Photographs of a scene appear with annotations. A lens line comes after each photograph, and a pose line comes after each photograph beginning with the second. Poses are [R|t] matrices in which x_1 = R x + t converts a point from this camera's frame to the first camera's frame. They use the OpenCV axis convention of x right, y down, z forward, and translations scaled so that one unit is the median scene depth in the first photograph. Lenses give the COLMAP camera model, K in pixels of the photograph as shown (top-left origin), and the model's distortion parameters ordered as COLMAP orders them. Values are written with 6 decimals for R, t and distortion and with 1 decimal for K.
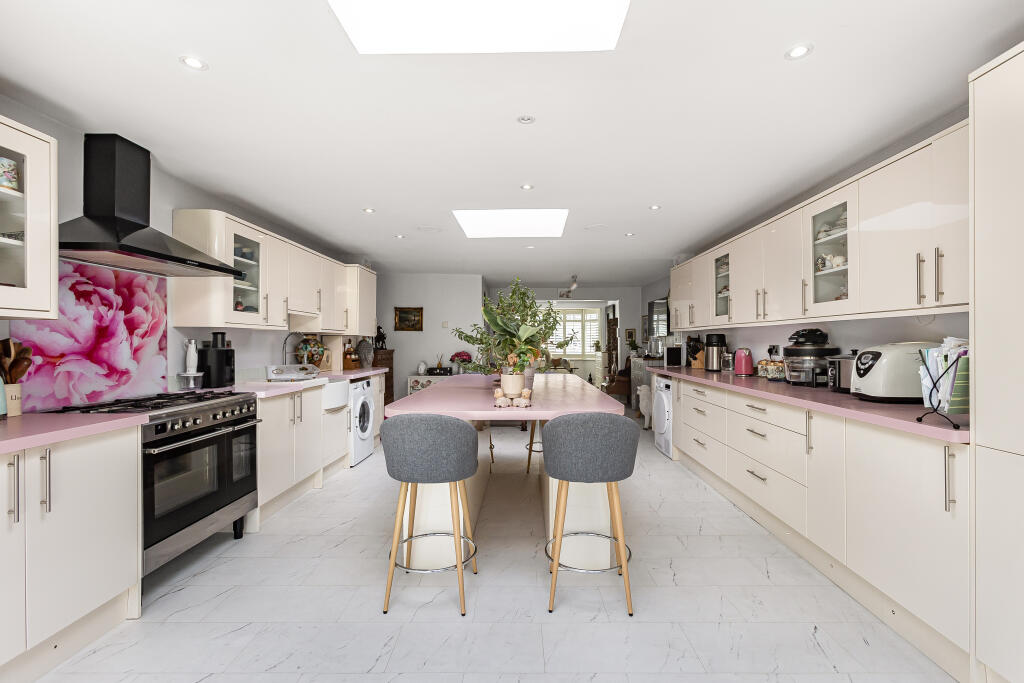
lens RADIAL K [[456.0, 0, 512.0], [0, 456.0, 341.5], [0, 0, 1]] dist [-0.001436, 0.000017]
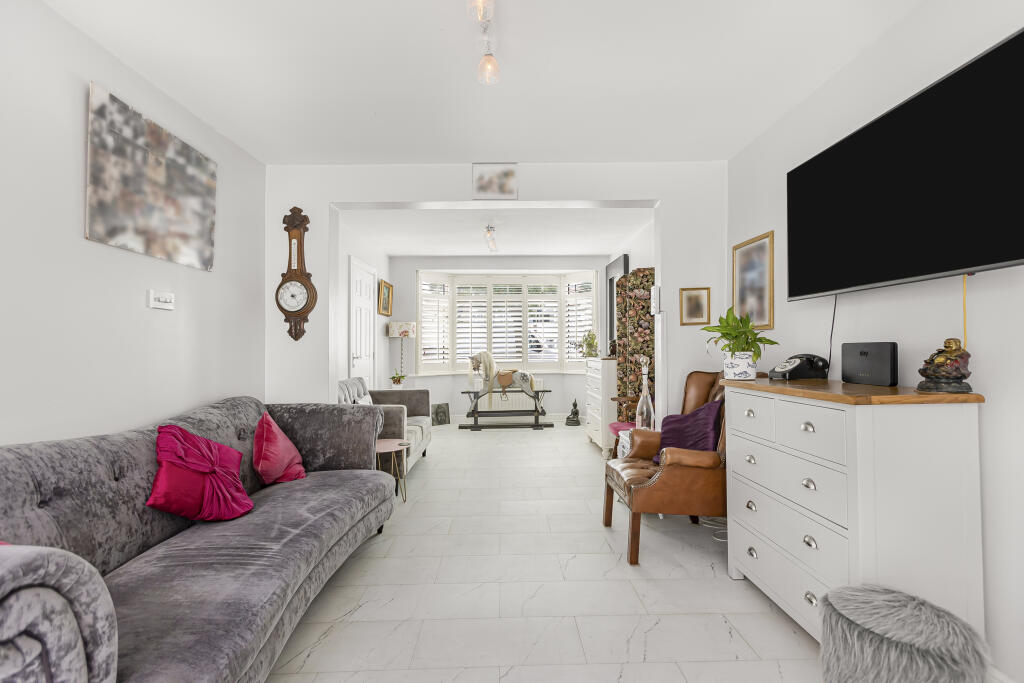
lens RADIAL K [[456.0, 0, 512.0], [0, 456.0, 341.5], [0, 0, 1]] dist [-0.001436, 0.000017]
pose [[0.999482, -0.003043, 0.032034, 0.326155], [0.003422, 0.999925, -0.011783, 0.039075], [-0.031996, 0.011886, 0.999417, 1.863312]]
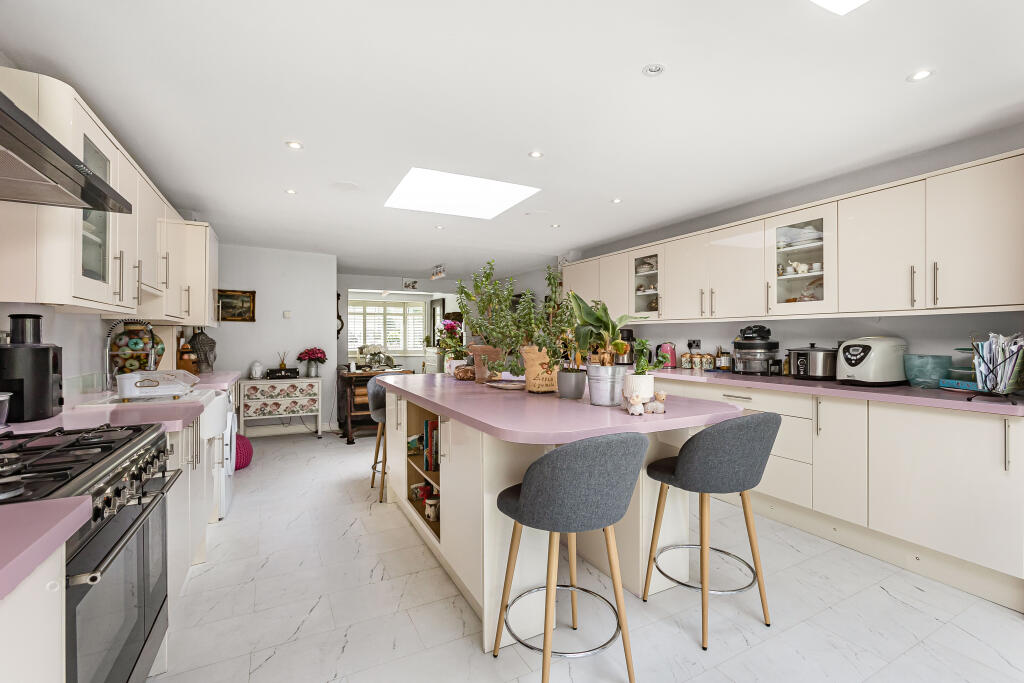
lens RADIAL K [[455.6, 0, 513.2], [0, 455.6, 339.4], [0, 0, 1]] dist [-0.000657, -0.000045]
pose [[0.875996, 0.000898, 0.482318, -0.401835], [-0.003585, 0.999983, 0.004650, 0.003788], [-0.482306, -0.005803, 0.875984, 0.264327]]
